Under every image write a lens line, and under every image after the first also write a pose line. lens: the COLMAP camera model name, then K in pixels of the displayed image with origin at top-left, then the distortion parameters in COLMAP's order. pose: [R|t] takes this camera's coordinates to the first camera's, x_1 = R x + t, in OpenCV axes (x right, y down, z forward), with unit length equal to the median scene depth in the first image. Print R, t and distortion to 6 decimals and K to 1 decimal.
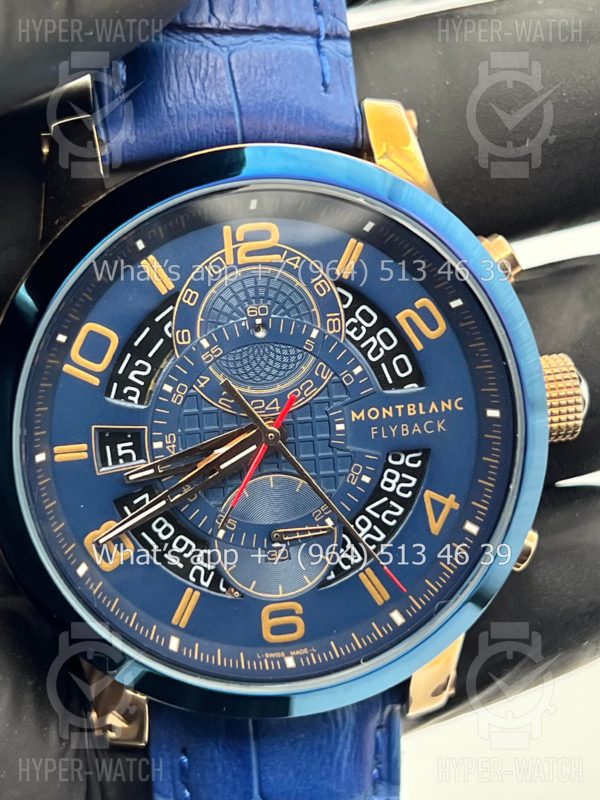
lens RADIAL K [[1821.9, 0, 300.0], [0, 1821.9, 400.0], [0, 0, 1]] dist [0.013137, 0.754777]
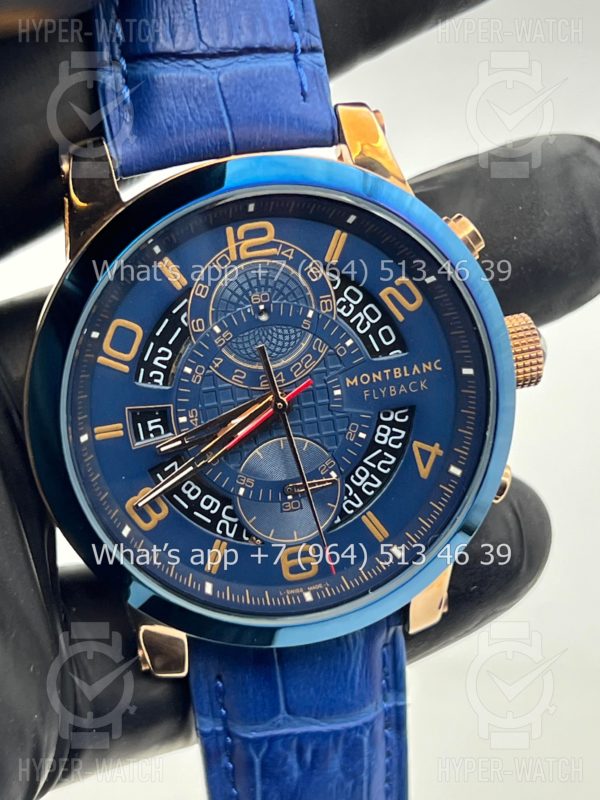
lens RADIAL K [[1917.2, 0, 300.0], [0, 1917.2, 400.0], [0, 0, 1]] dist [-0.015718, 0.035545]
pose [[0.997182, -0.069004, 0.029445, -0.037871], [0.067453, 0.996430, 0.050775, -0.043867], [-0.032843, -0.048646, 0.998276, -0.217013]]
